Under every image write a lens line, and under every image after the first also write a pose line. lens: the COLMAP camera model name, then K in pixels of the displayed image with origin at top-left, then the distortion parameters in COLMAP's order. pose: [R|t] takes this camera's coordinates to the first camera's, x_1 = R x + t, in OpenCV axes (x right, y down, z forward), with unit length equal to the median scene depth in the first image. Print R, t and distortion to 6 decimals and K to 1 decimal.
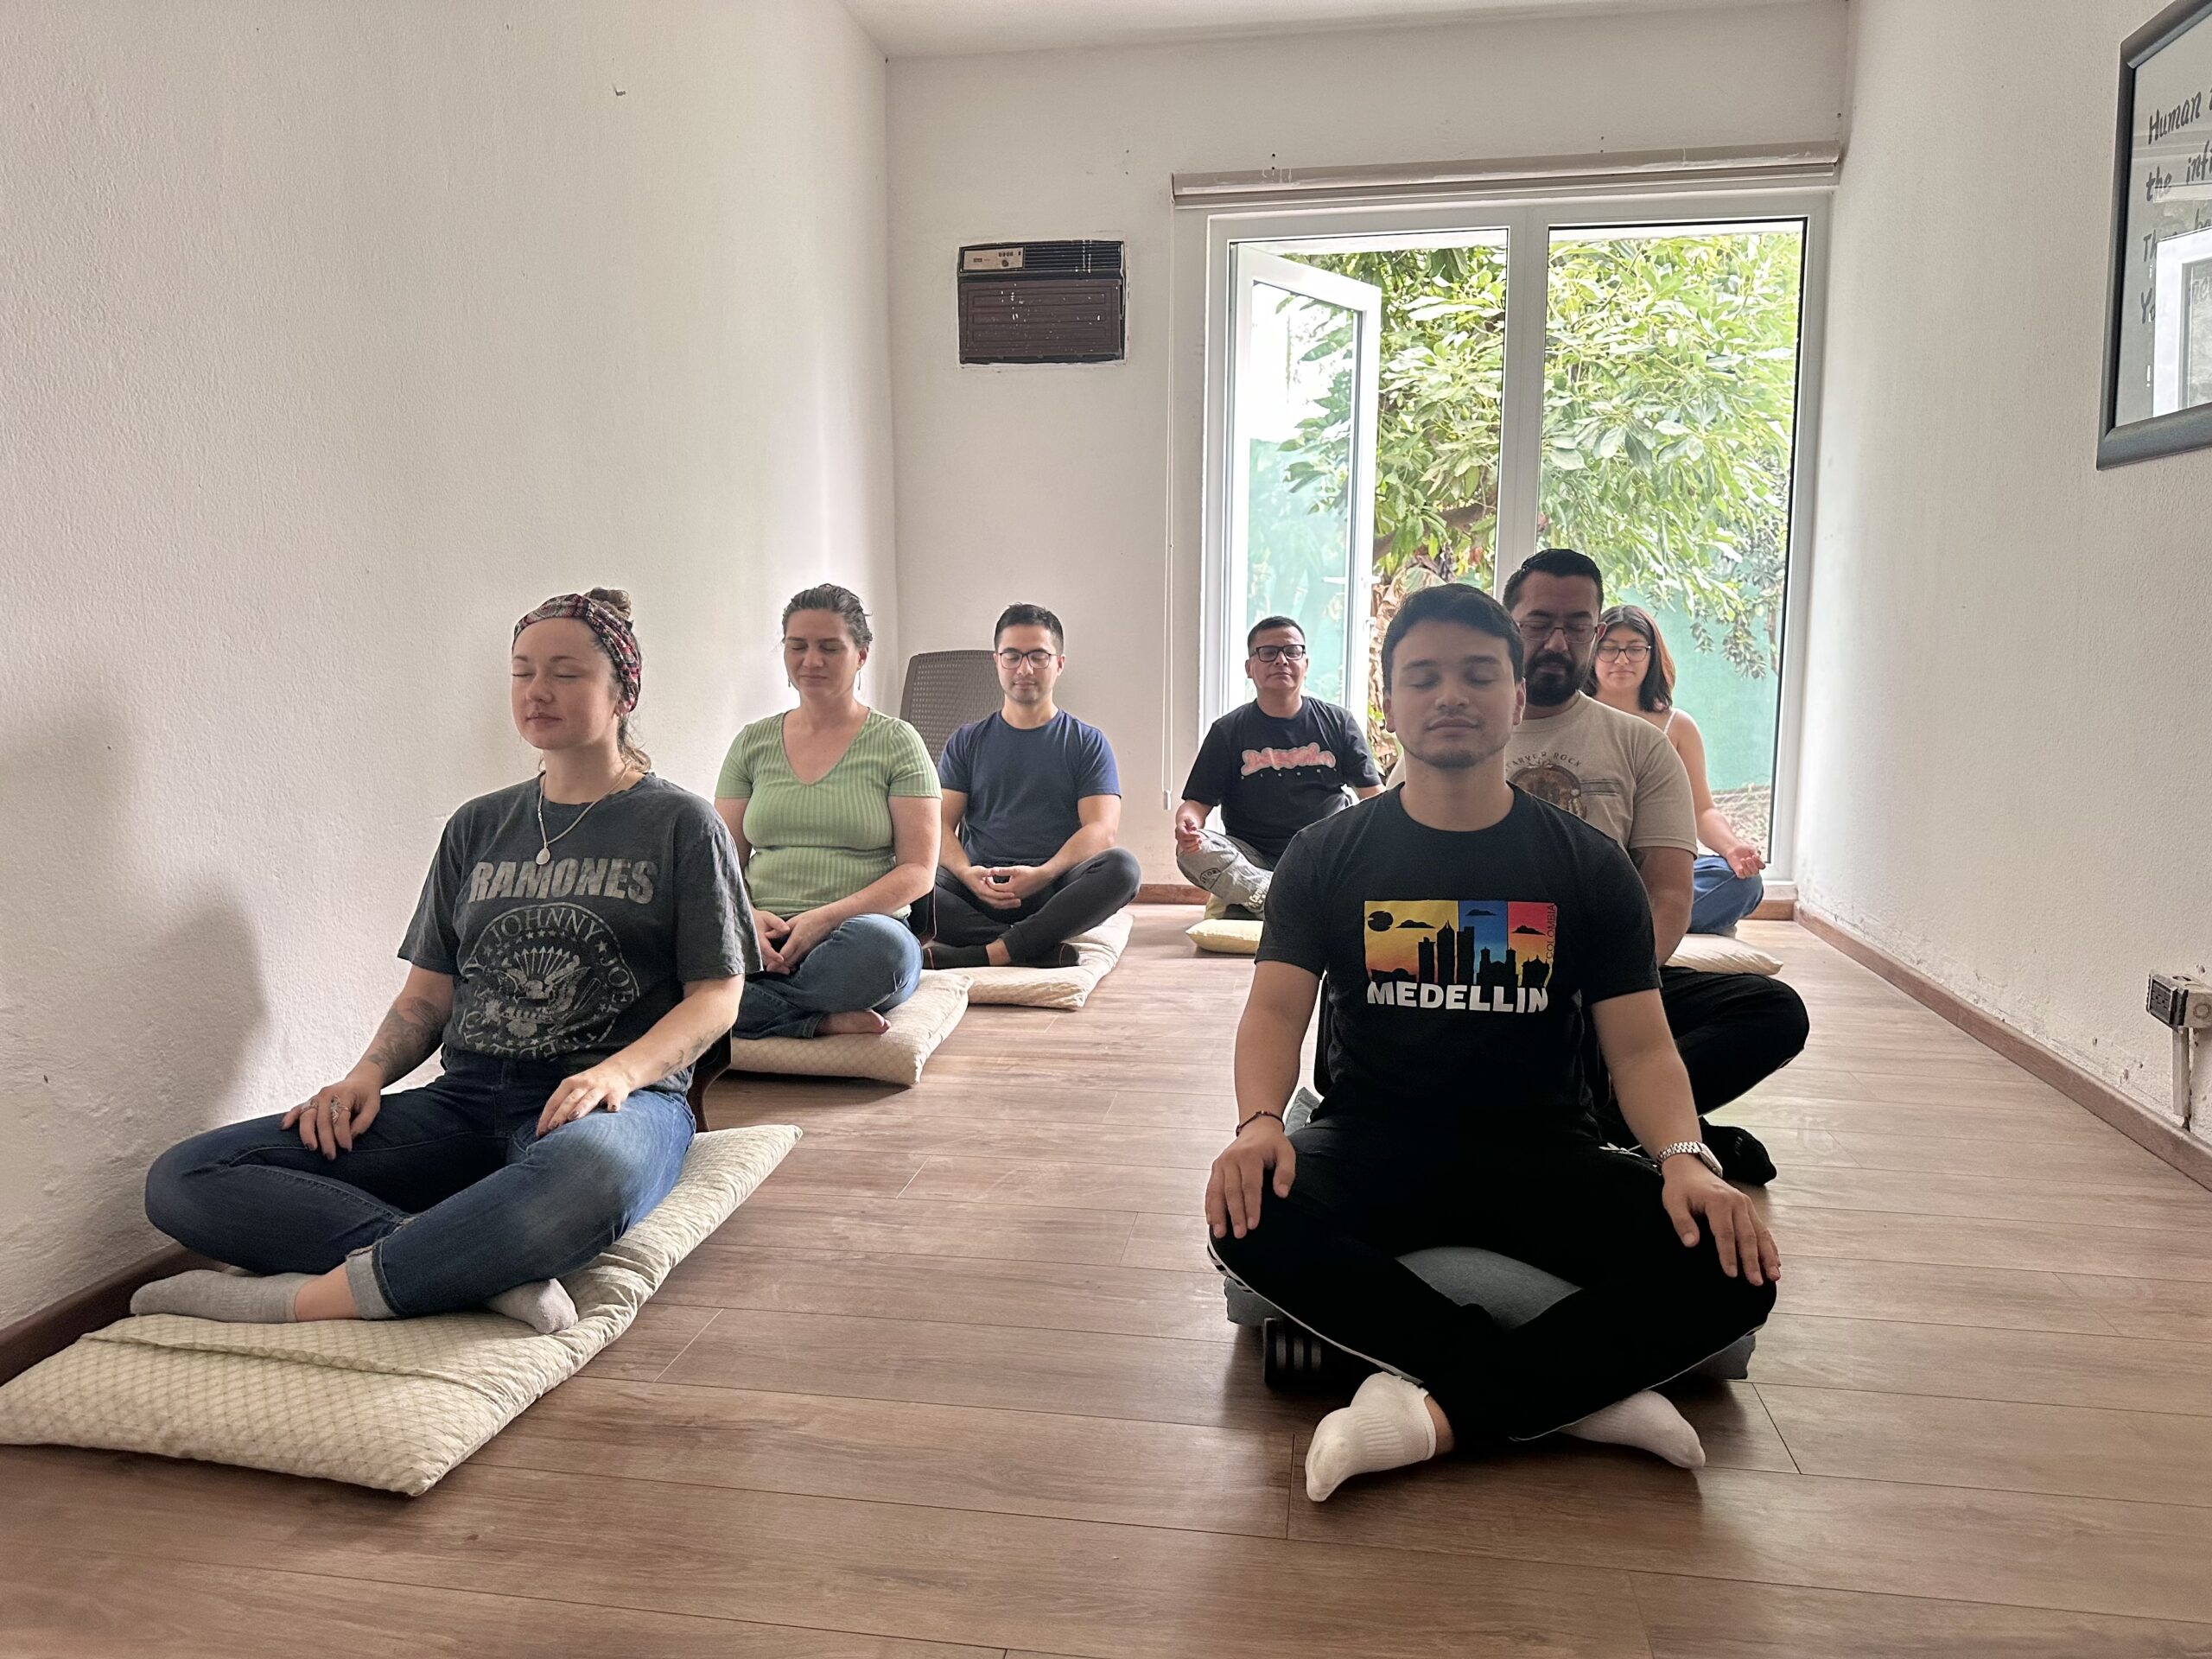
lens RADIAL K [[1544.1, 0, 1098.4], [0, 1544.1, 840.7], [0, 0, 1]] dist [0.021490, -0.021401]
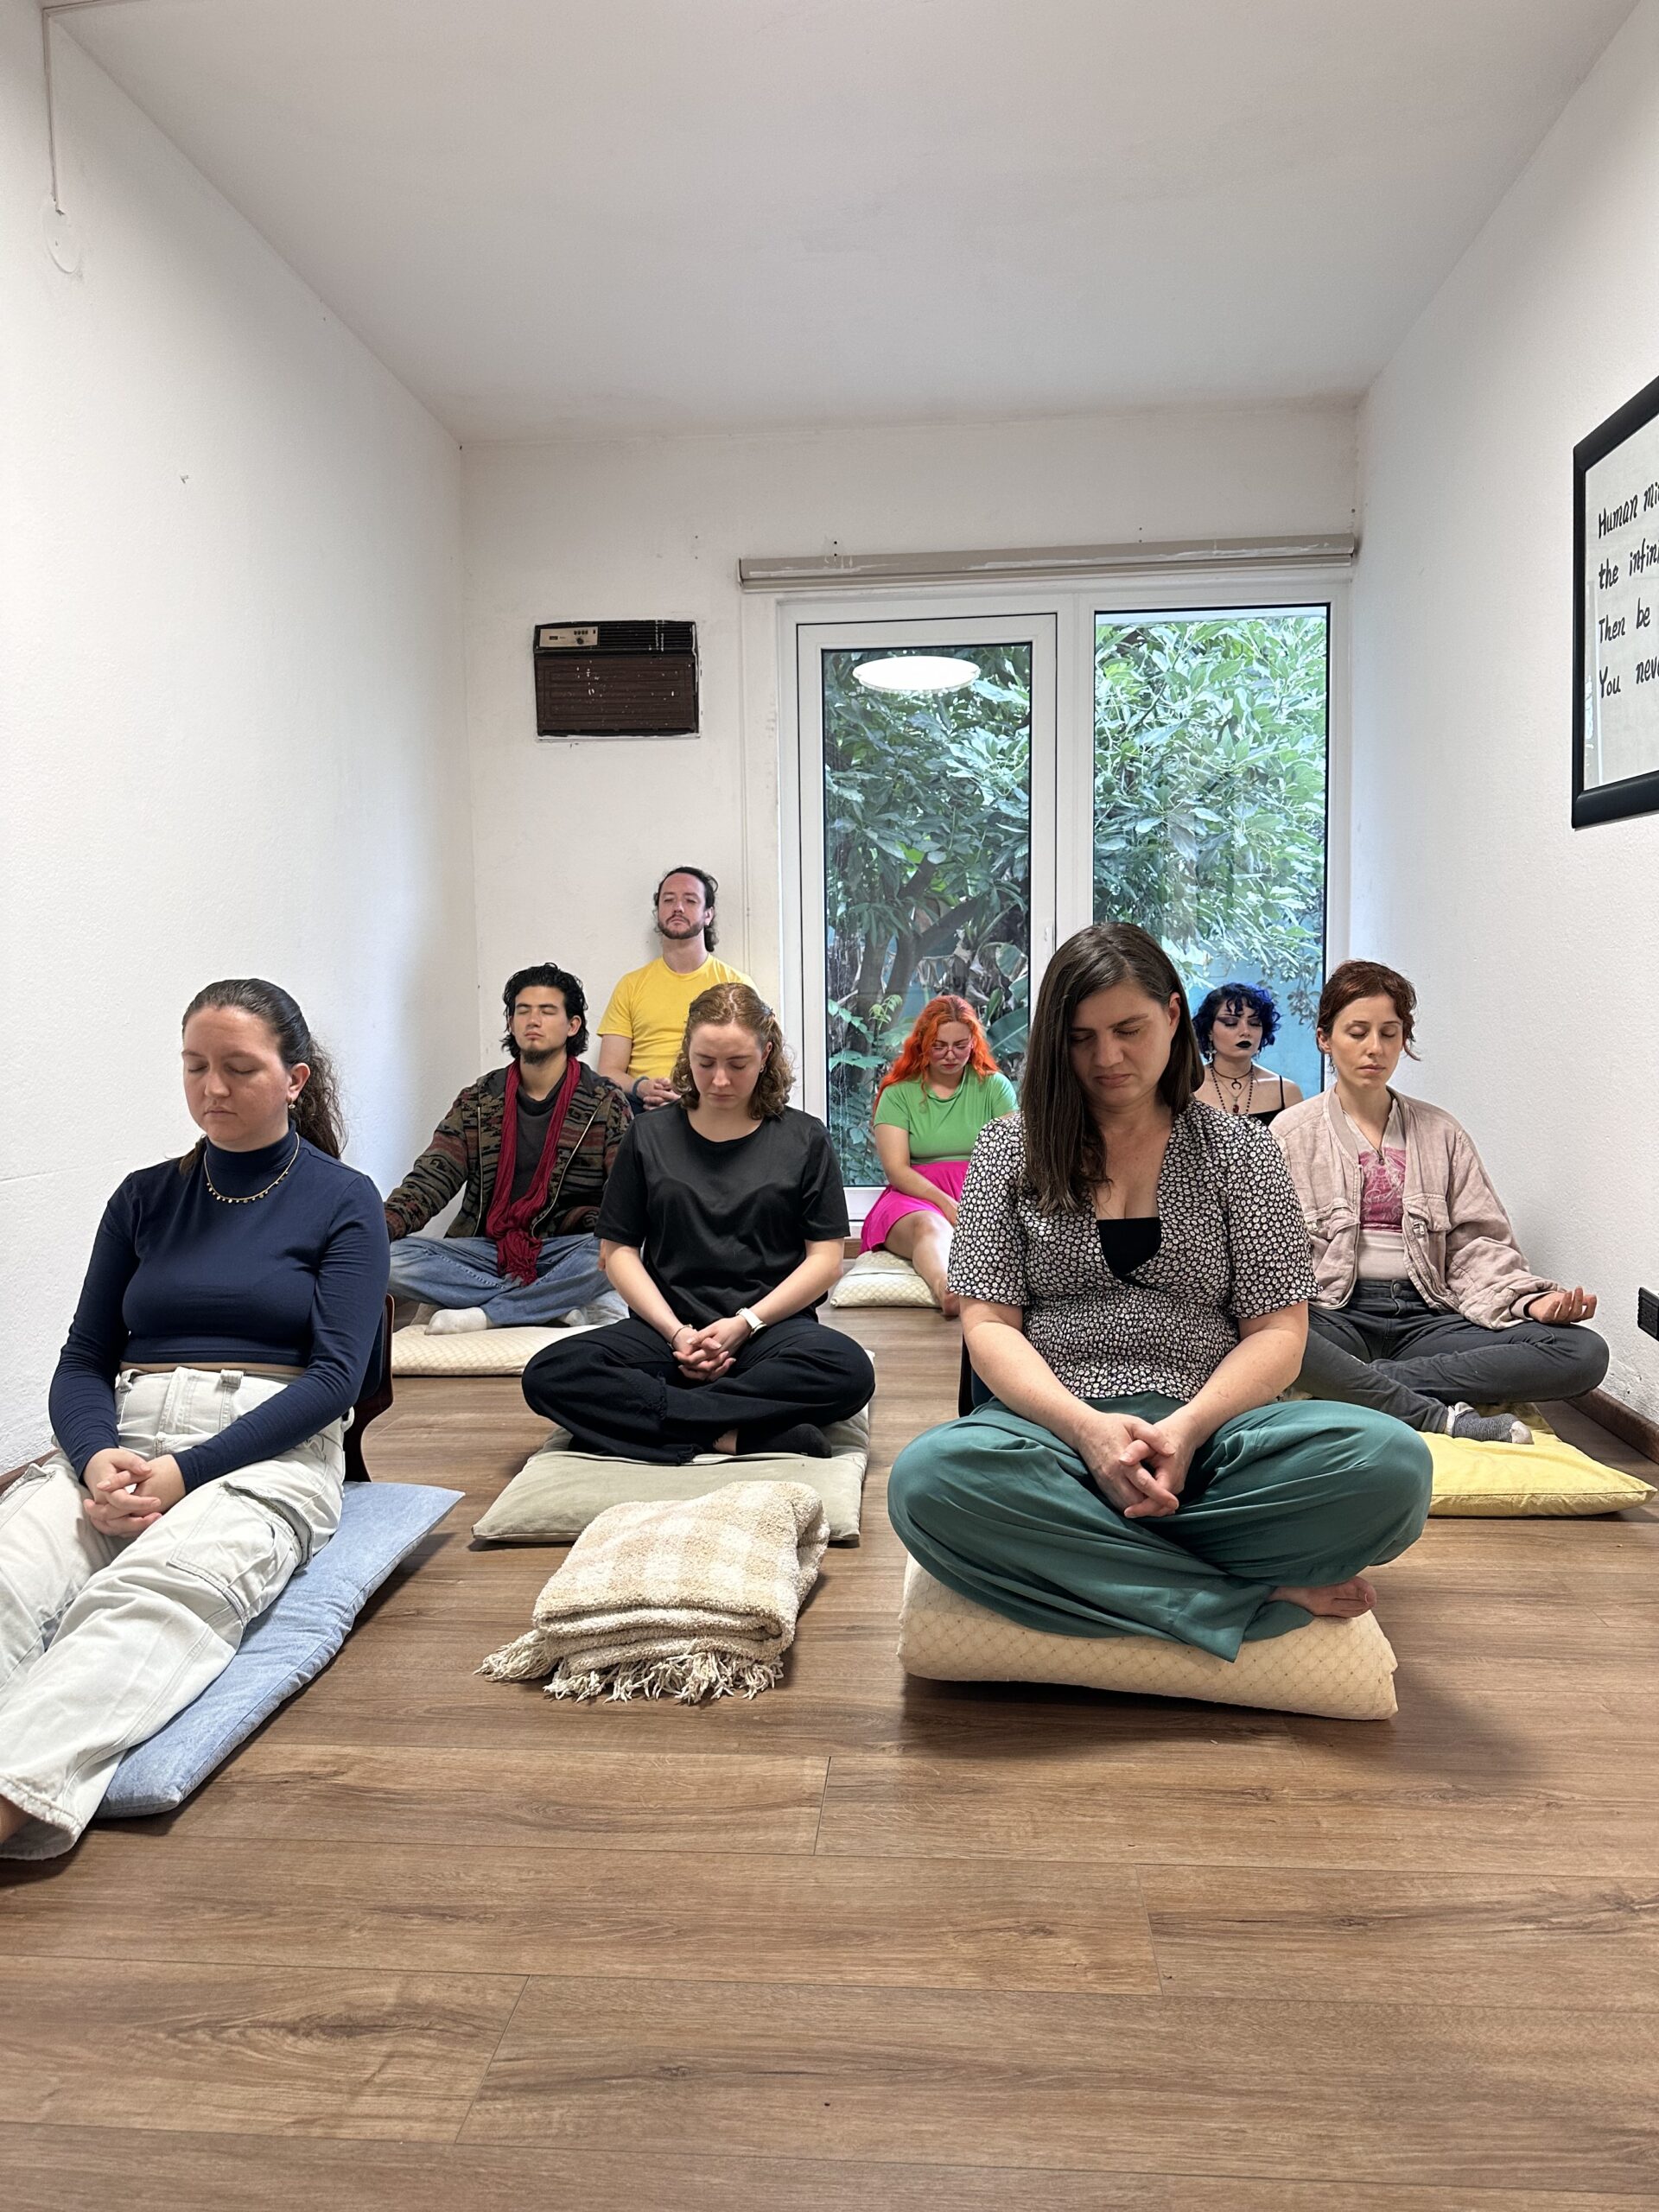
lens RADIAL K [[1544.1, 0, 828.5], [0, 1544.1, 1099.0], [0, 0, 1]] dist [0.021490, -0.021401]
pose [[0.996667, -0.020379, 0.078989, 0.056445], [0.025791, 0.997344, -0.068111, 0.019060], [-0.077391, 0.069921, 0.994546, -0.055730]]
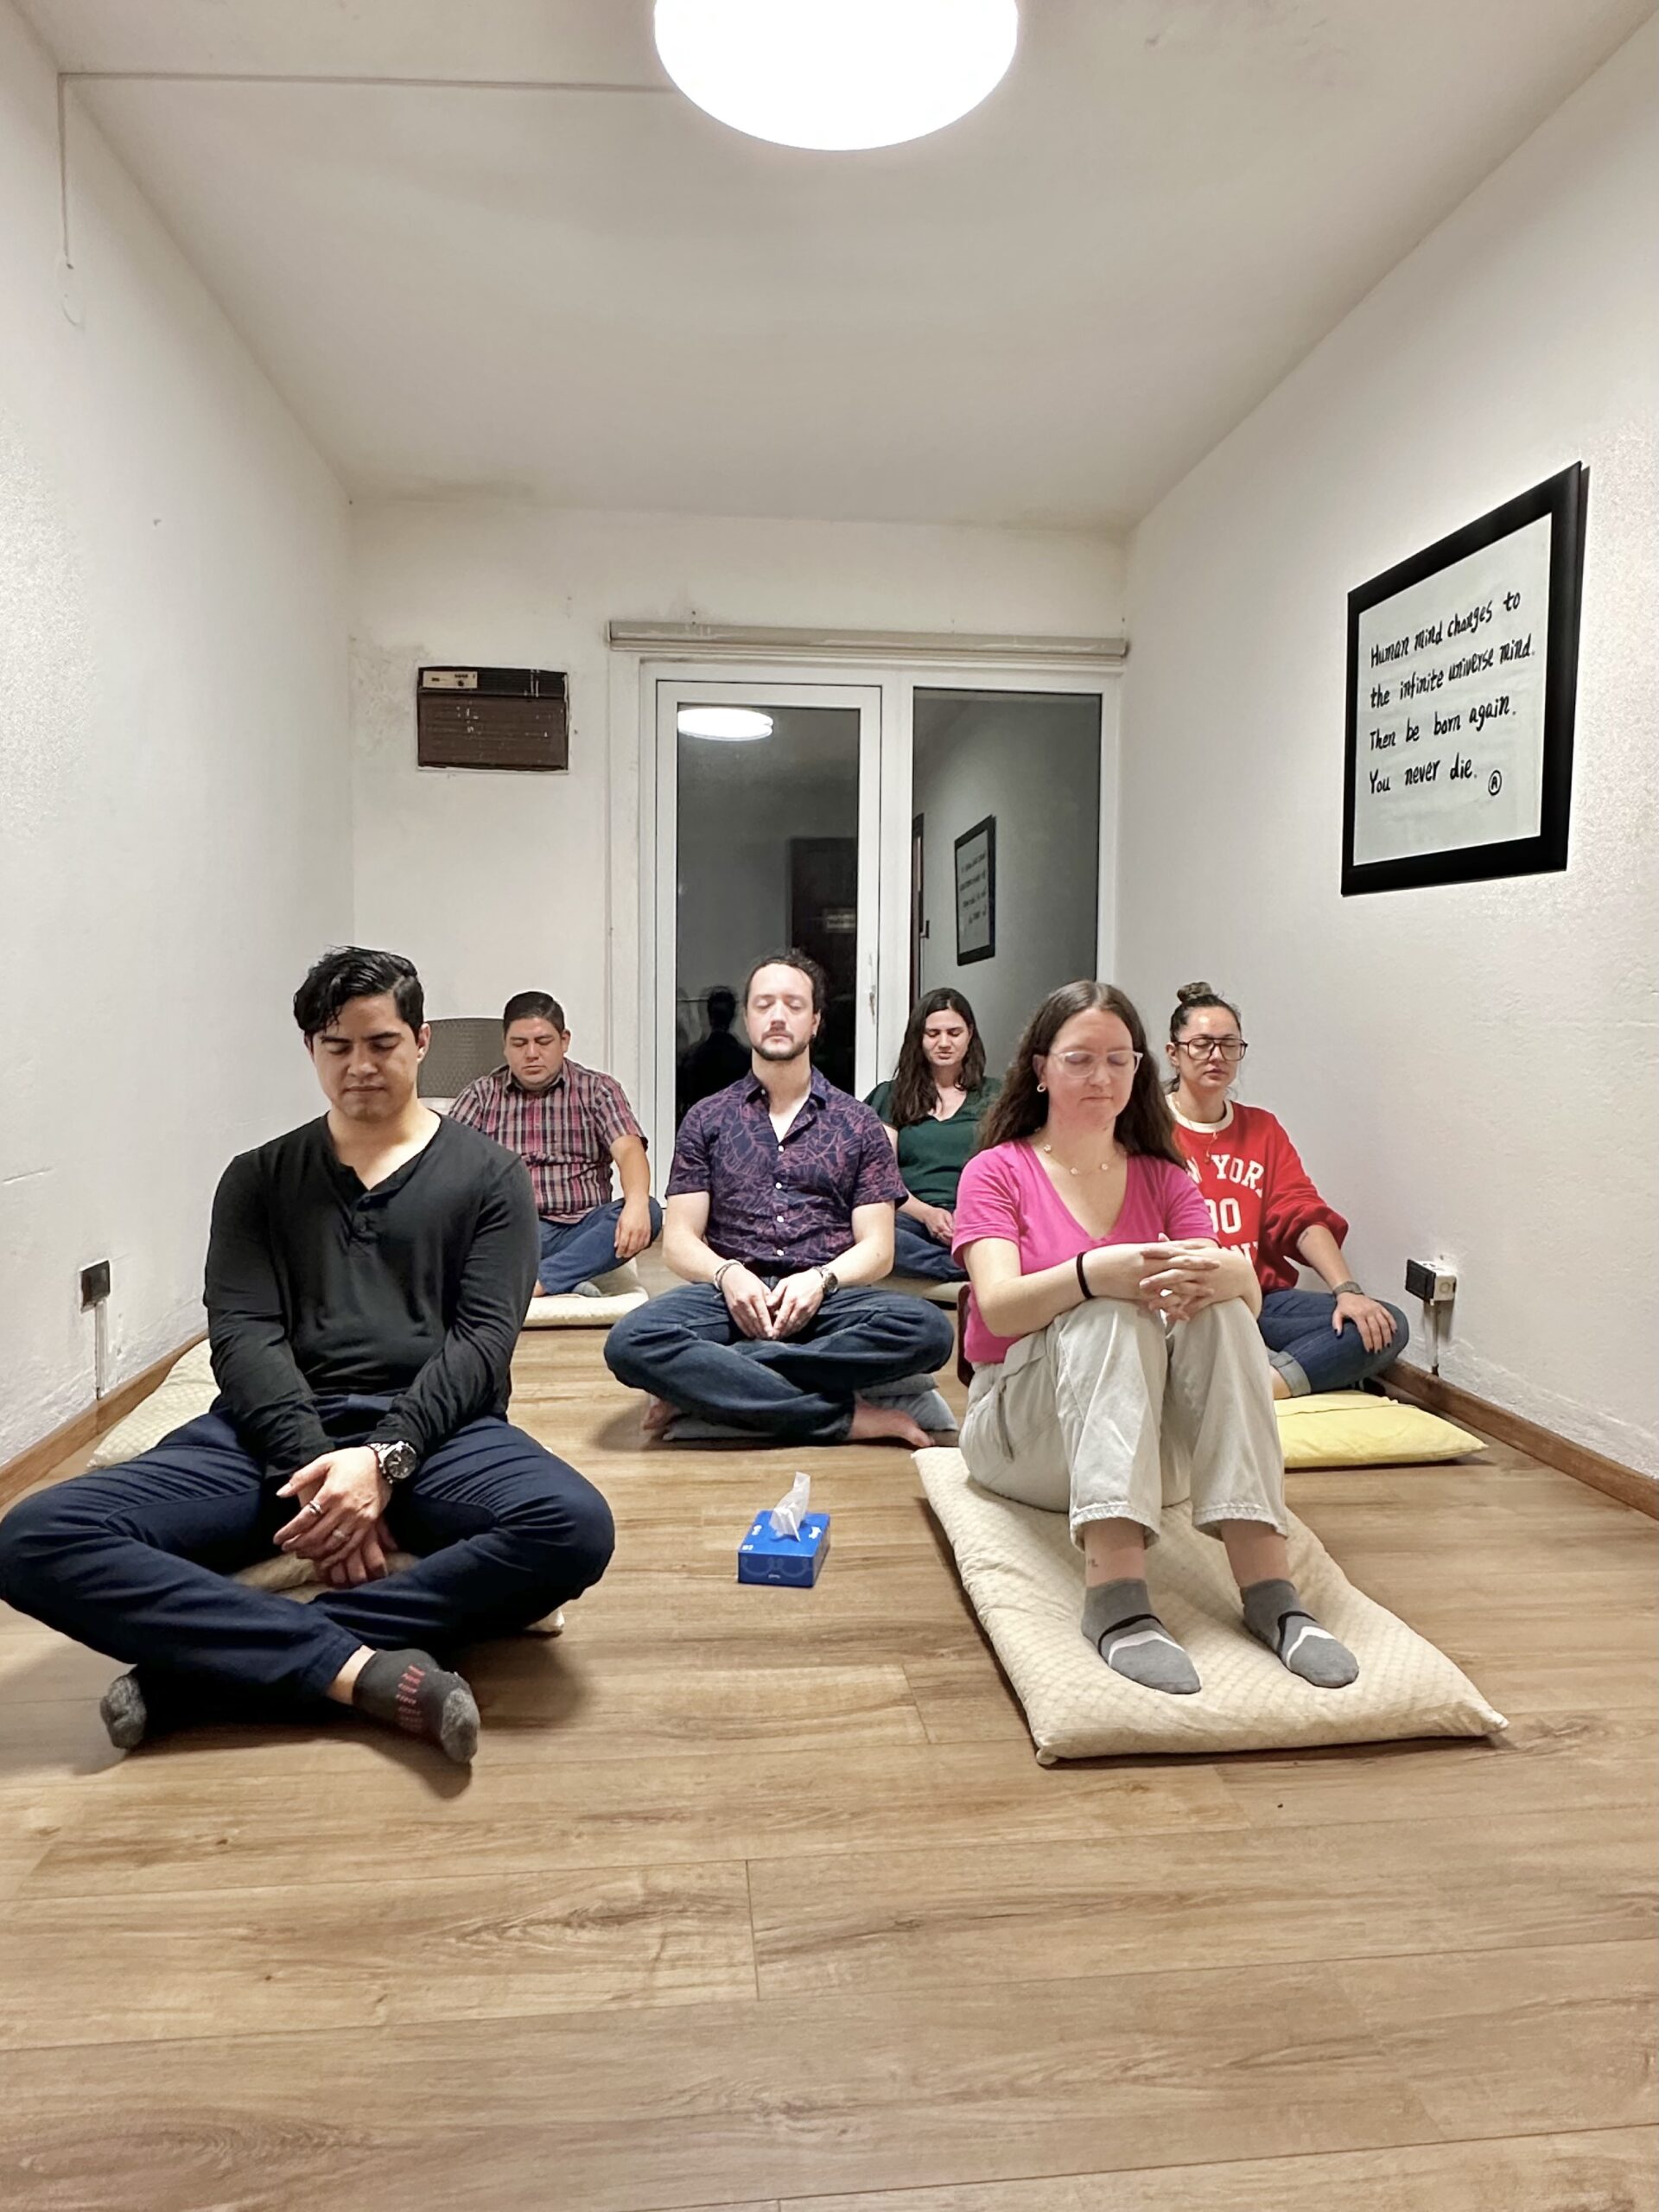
lens RADIAL K [[1365.3, 0, 818.3], [0, 1365.3, 1091.4], [0, 0, 1]] dist [-0.000640, 0.002183]
pose [[0.965798, -0.010372, 0.259090, -0.227110], [0.027649, 0.997622, -0.063130, -0.004571], [-0.257819, 0.068134, 0.963788, -0.063987]]
